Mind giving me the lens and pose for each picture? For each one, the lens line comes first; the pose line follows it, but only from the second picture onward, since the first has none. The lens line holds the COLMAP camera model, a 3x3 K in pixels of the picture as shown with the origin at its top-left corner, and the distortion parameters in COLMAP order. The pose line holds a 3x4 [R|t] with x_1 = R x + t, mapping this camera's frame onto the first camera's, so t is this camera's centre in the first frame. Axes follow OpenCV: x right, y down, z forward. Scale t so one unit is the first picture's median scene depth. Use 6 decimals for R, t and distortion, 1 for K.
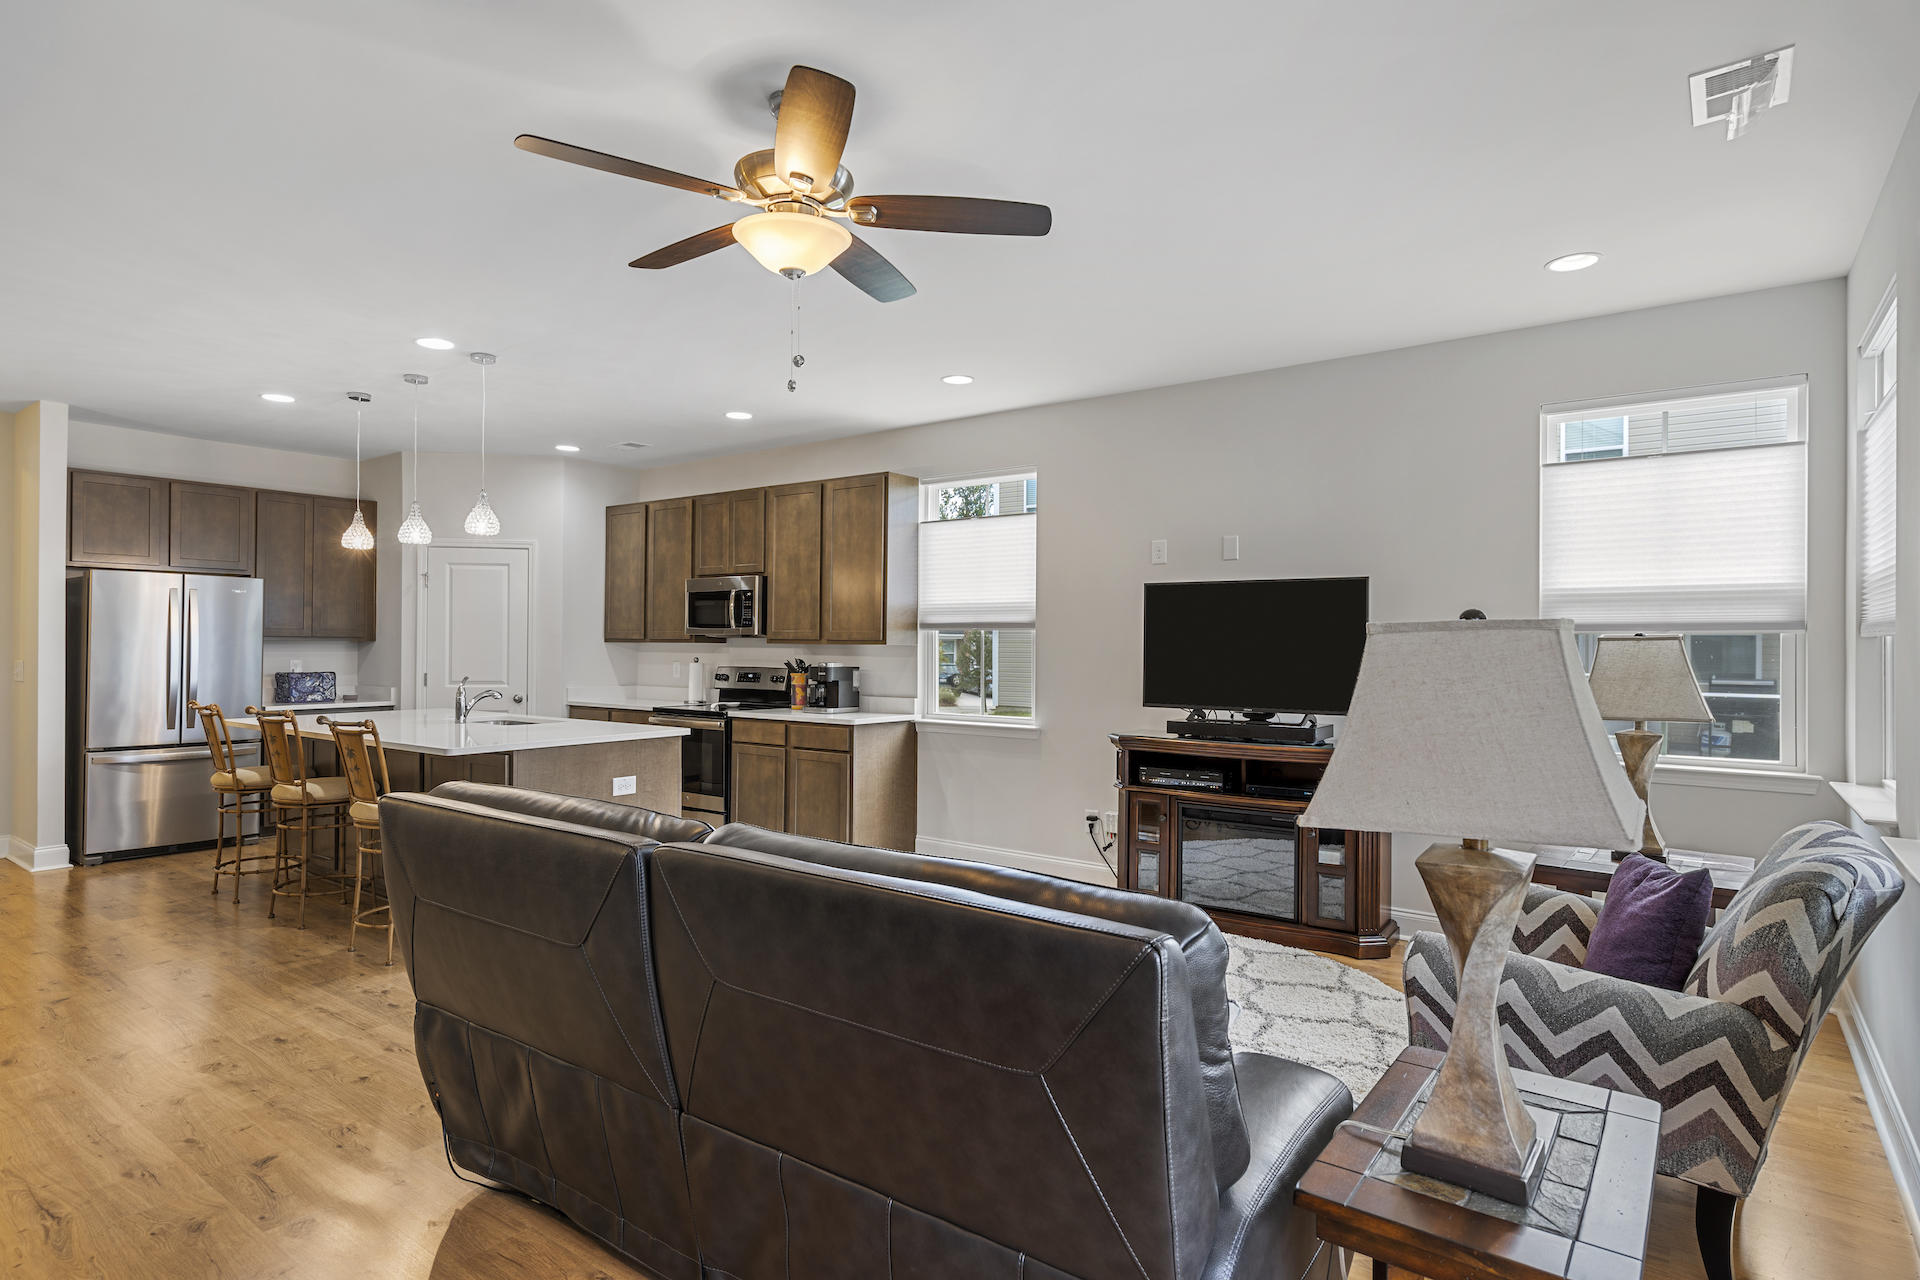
lens RADIAL K [[1011.5, 0, 958.6], [0, 1011.5, 637.5], [0, 0, 1]] dist [-0.002523, 0.000486]
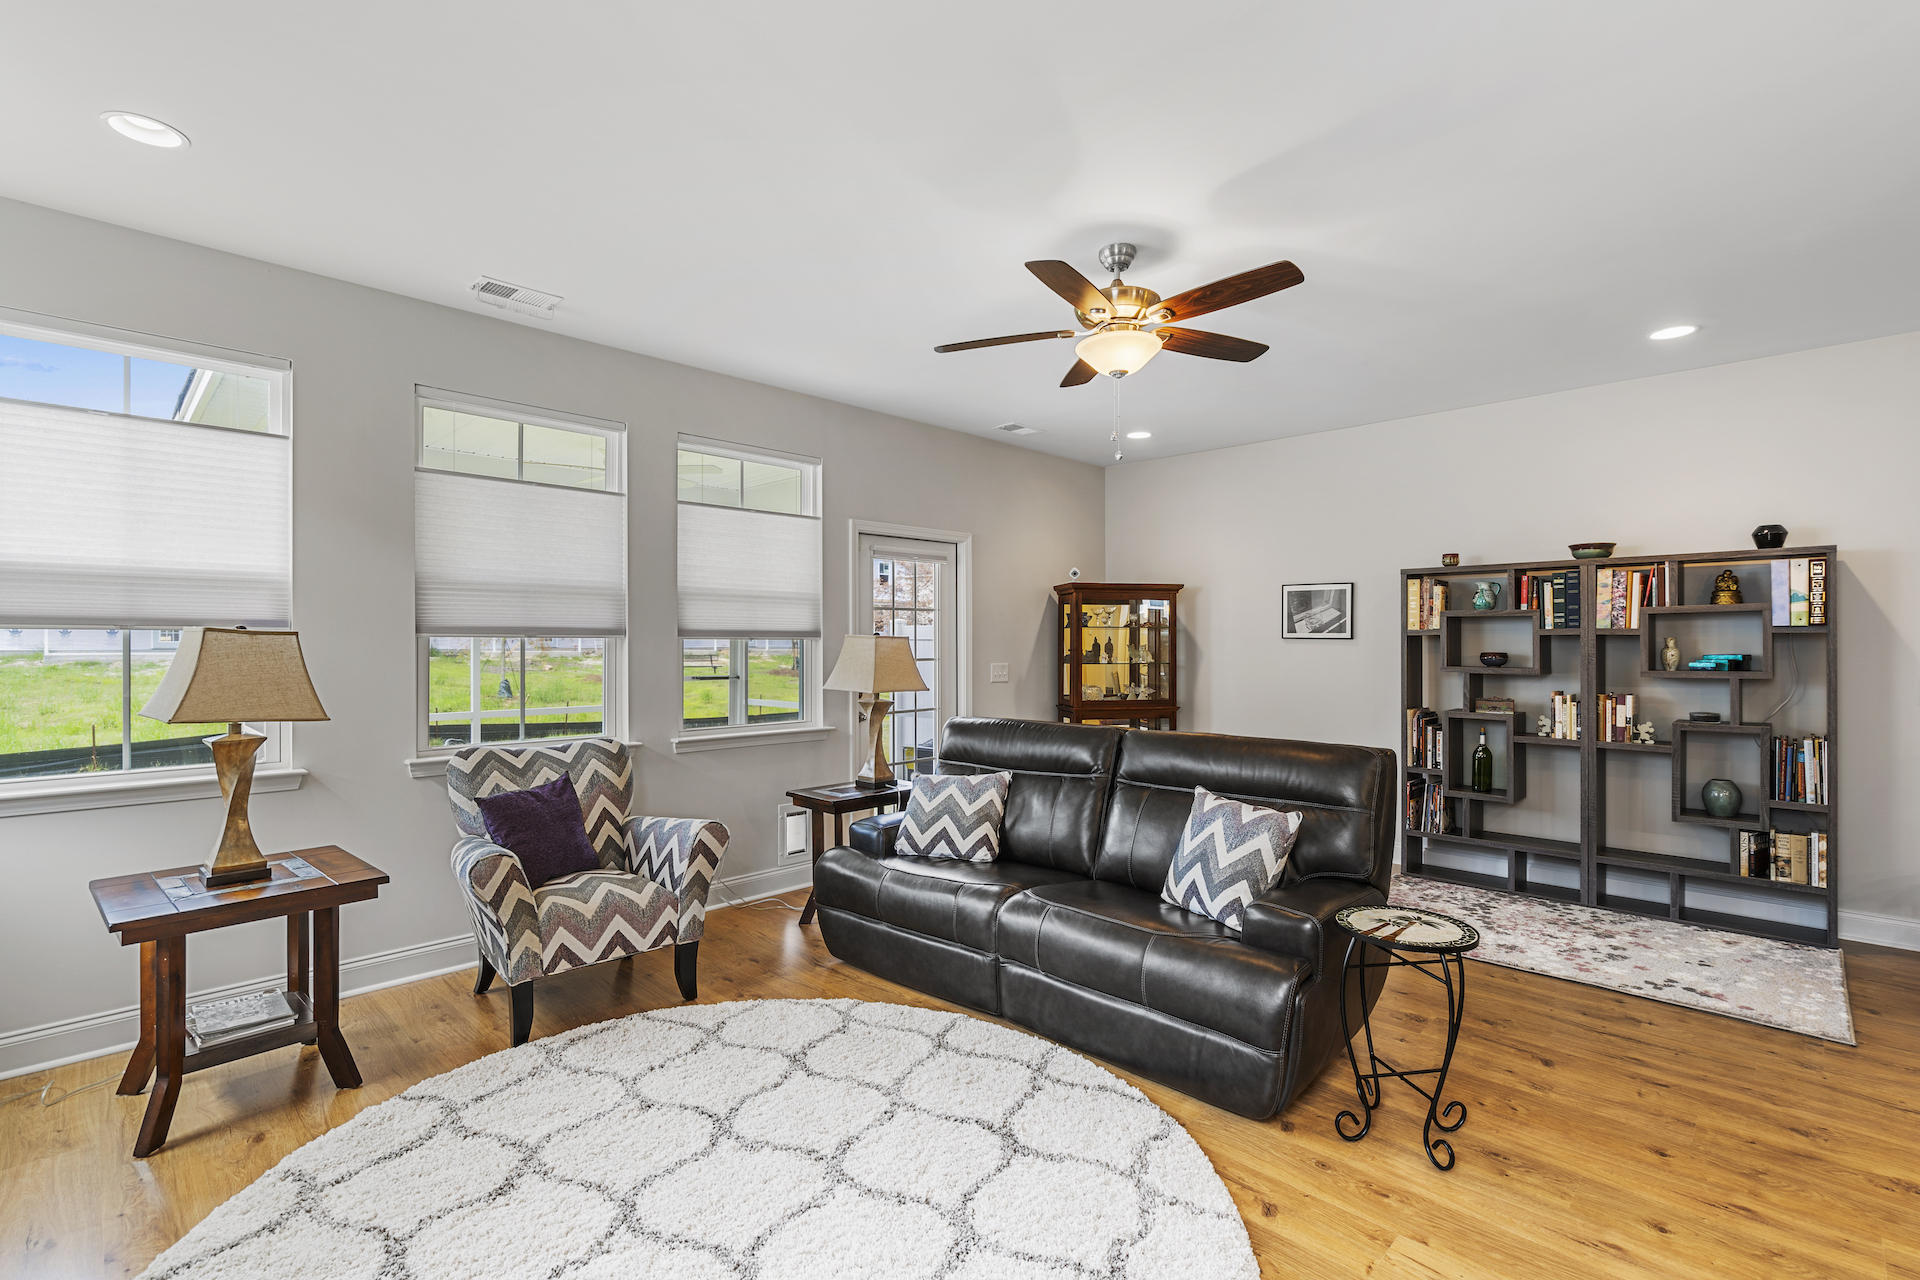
lens RADIAL K [[871.1, 0, 962.9], [0, 871.1, 643.4], [0, 0, 1]] dist [-0.002033, 0.001026]
pose [[-0.991189, -0.006470, 0.132300, -0.045365], [-0.007033, 0.999968, -0.003783, 0.004520], [-0.132272, -0.004681, -0.991202, 0.878892]]
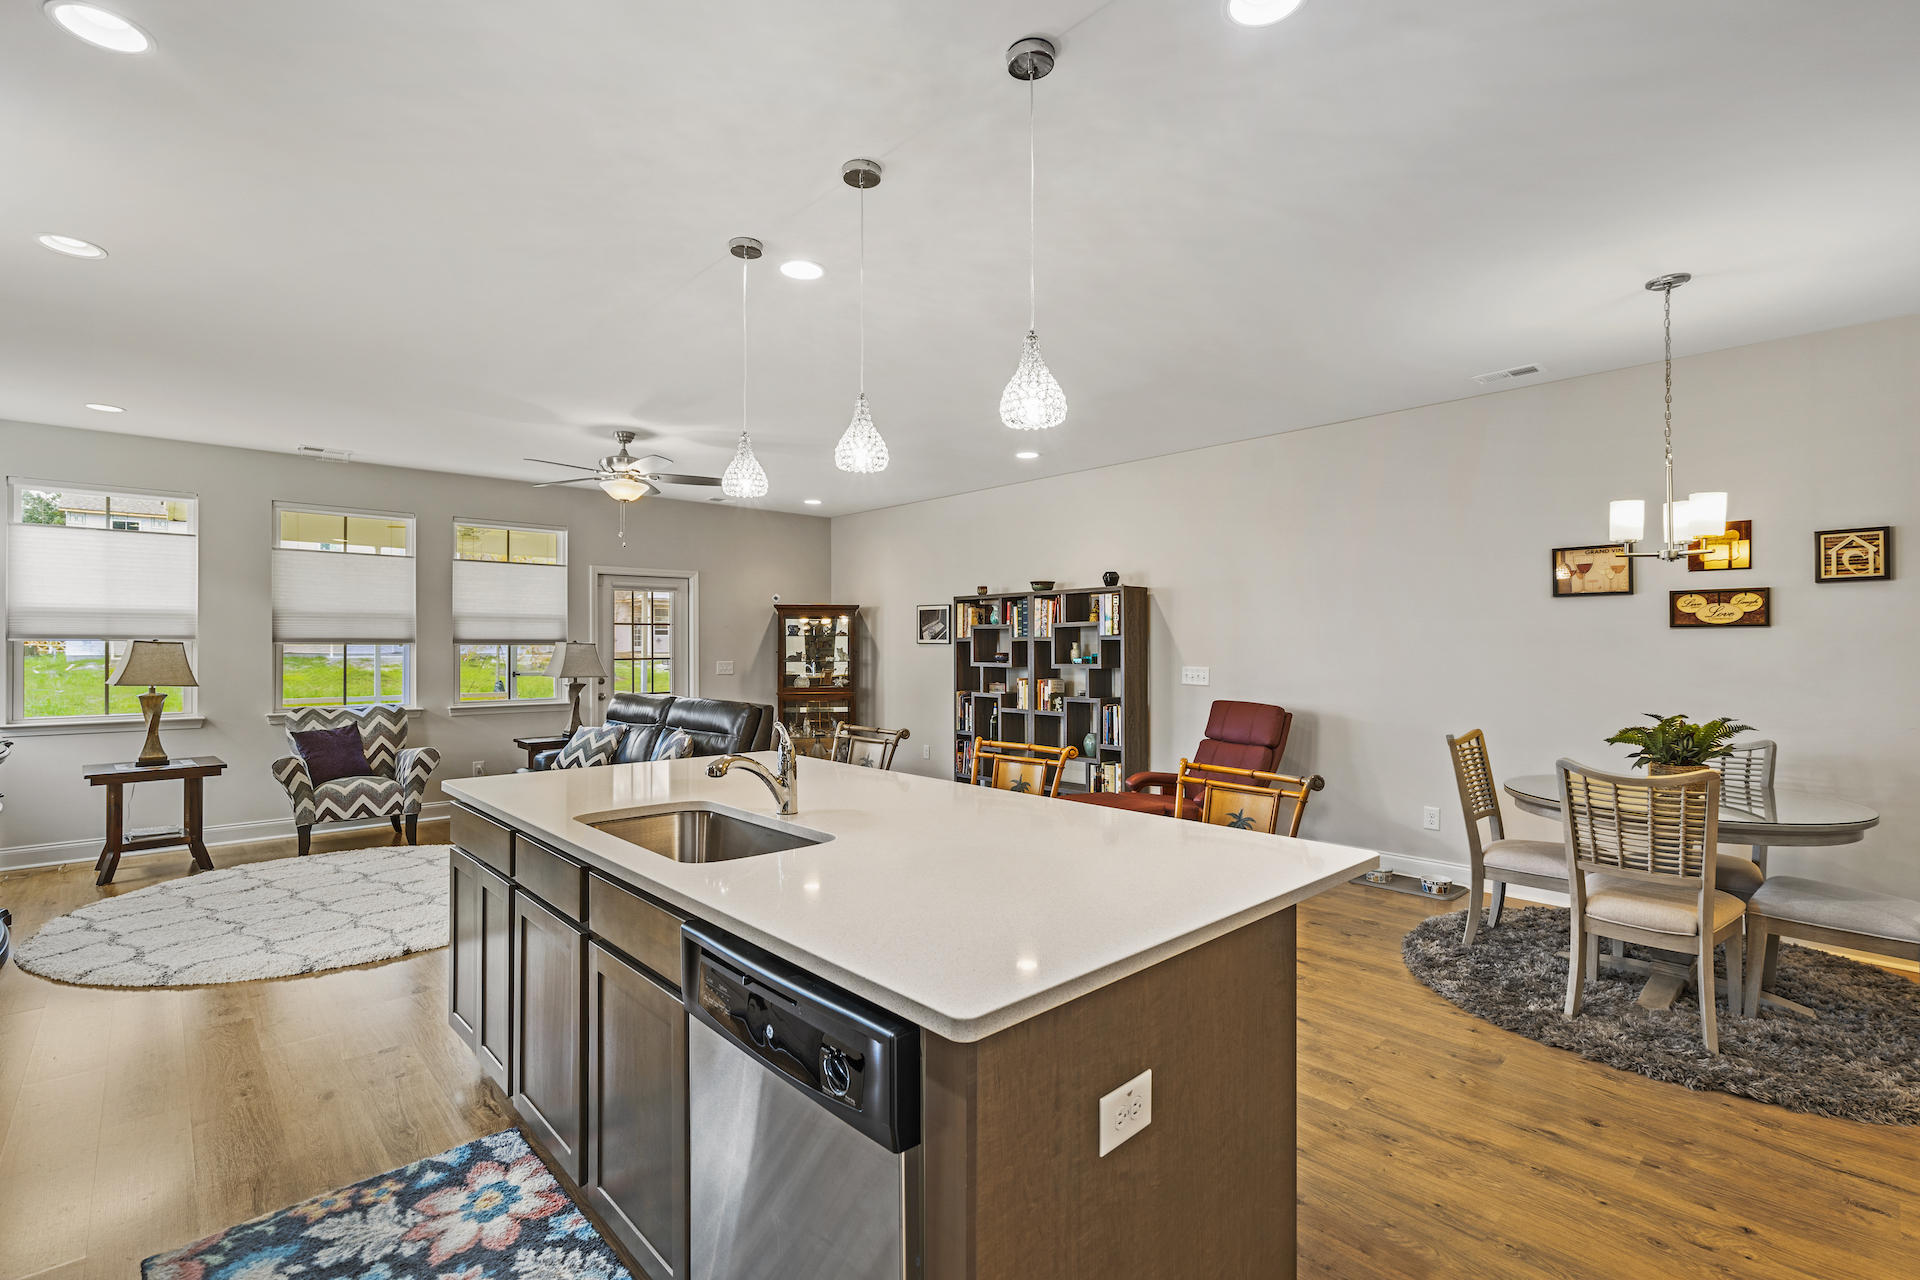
lens RADIAL K [[871.1, 0, 960.1], [0, 871.1, 641.3], [0, 0, 1]] dist [-0.002033, 0.001026]
pose [[-0.983950, -0.003415, 0.178411, -0.551200], [-0.005379, 0.999930, -0.010526, 0.003504], [-0.178362, -0.011317, -0.983900, 1.193613]]
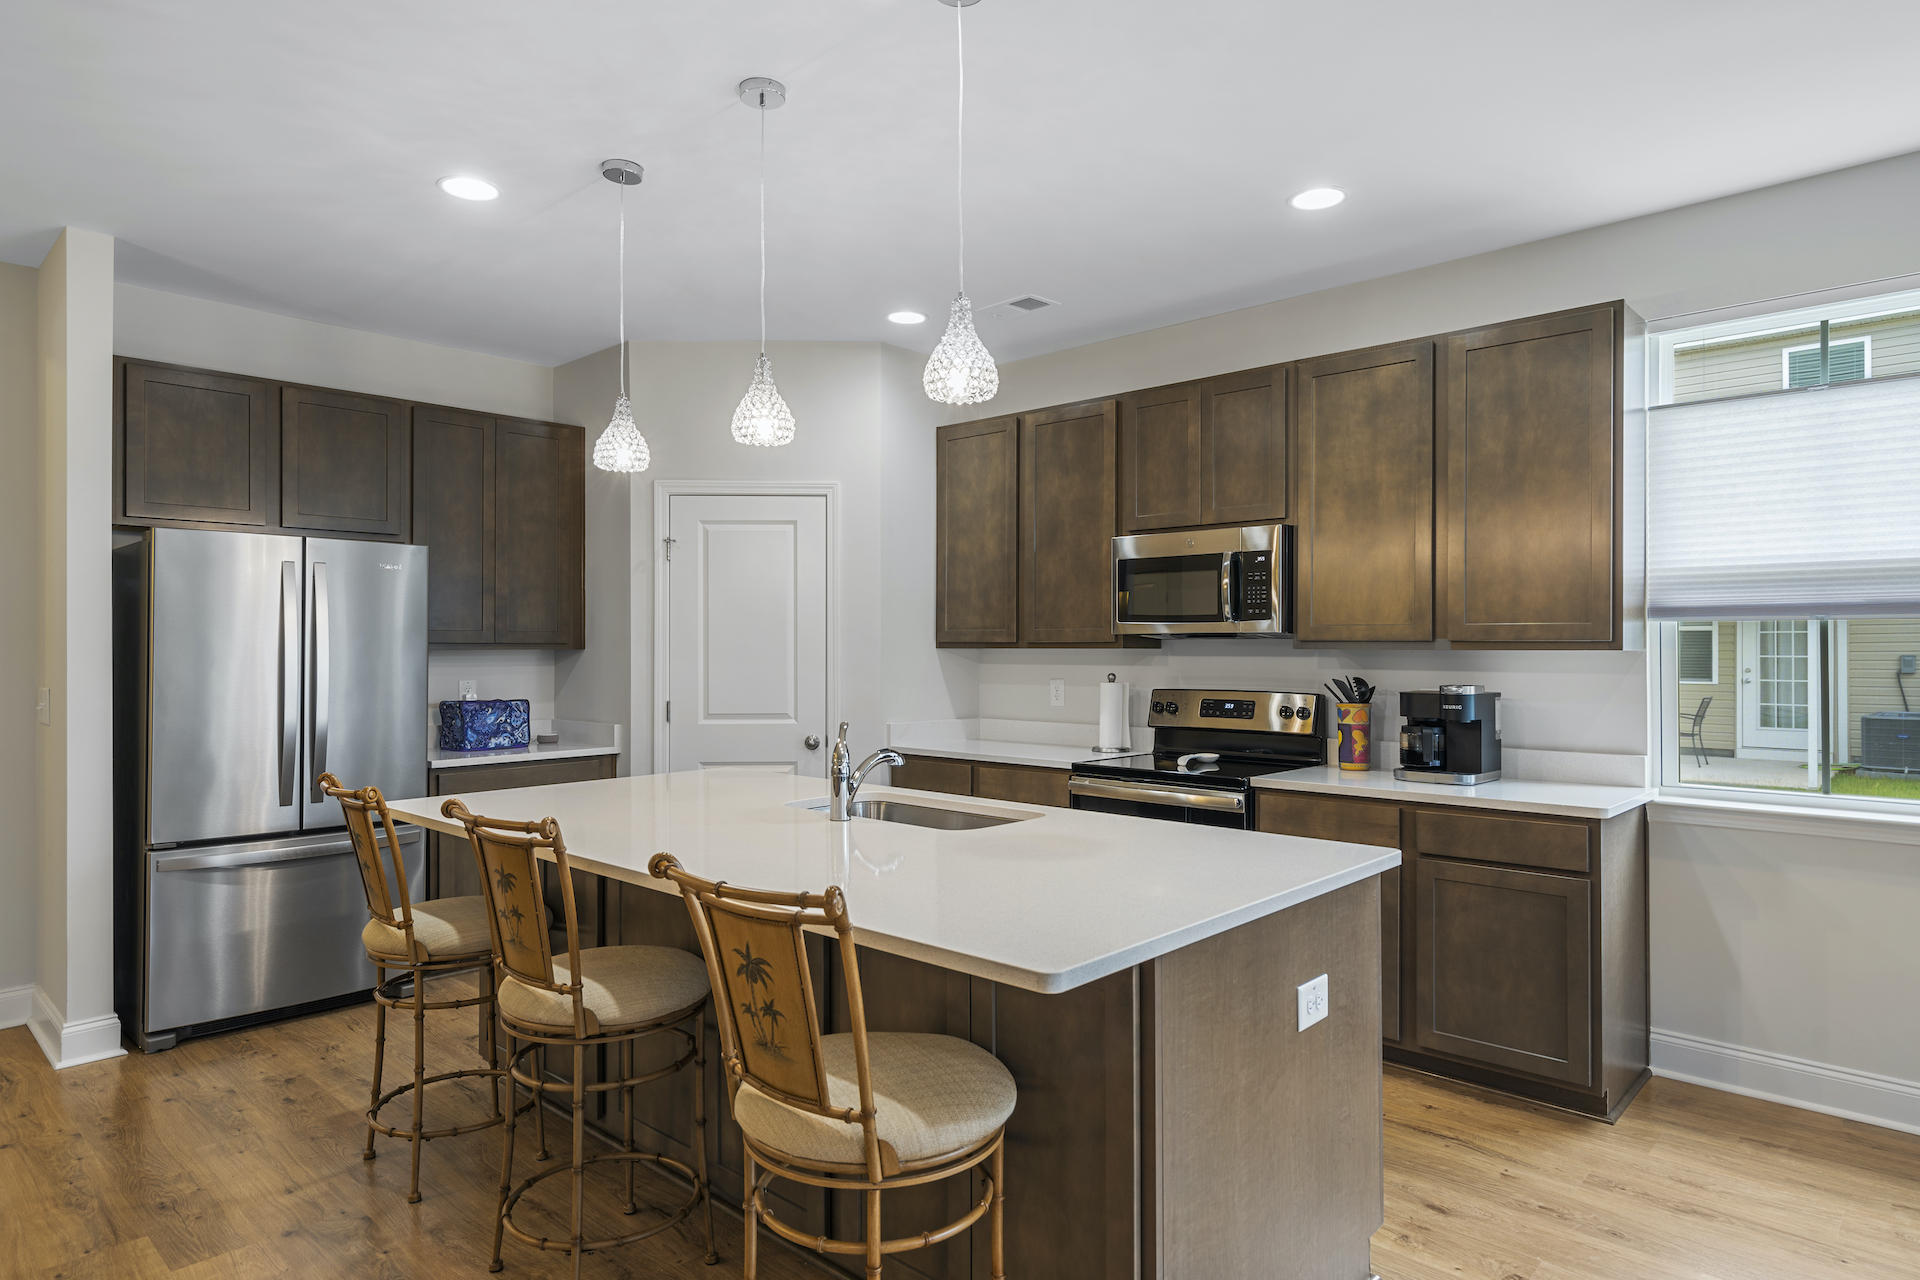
lens RADIAL K [[1111.5, 0, 956.9], [0, 1111.5, 641.2], [0, 0, 1]] dist [-0.003900, 0.006363]
pose [[0.992987, -0.008551, -0.117914, -0.317691], [0.008694, 0.999962, 0.000696, -0.000240], [0.117904, -0.001716, 0.993024, 0.407523]]
